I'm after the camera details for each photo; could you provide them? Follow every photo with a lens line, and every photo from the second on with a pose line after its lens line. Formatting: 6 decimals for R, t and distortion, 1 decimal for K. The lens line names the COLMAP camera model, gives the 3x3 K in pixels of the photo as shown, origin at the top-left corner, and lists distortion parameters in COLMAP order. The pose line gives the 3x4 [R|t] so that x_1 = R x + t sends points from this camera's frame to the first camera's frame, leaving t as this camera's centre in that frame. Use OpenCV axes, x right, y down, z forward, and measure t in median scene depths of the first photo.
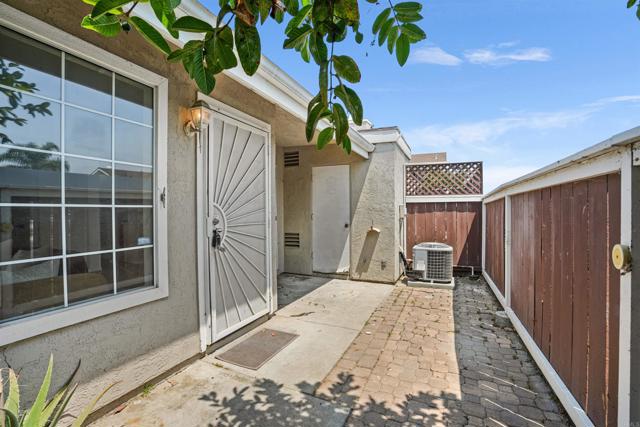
lens RADIAL K [[300.0, 0, 316.7], [0, 300.0, 212.1], [0, 0, 1]] dist [-0.038818, 0.000726]
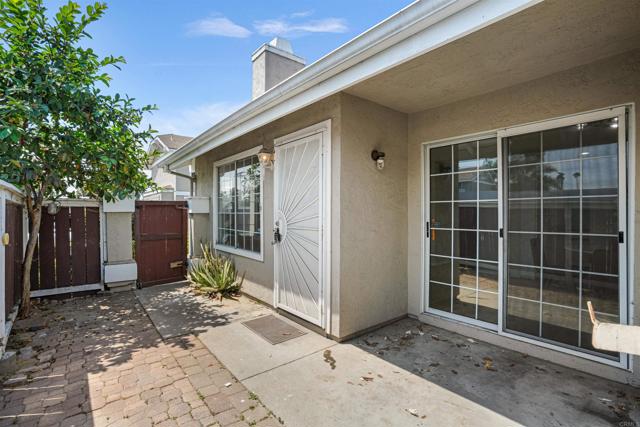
lens RADIAL K [[300.0, 0, 316.7], [0, 300.0, 212.1], [0, 0, 1]] dist [-0.038818, 0.000726]
pose [[-0.457060, -0.001889, -0.889434, 1.014531], [-0.003394, 0.999994, -0.000380, -0.025359], [0.889429, 0.002845, -0.457064, 2.151529]]
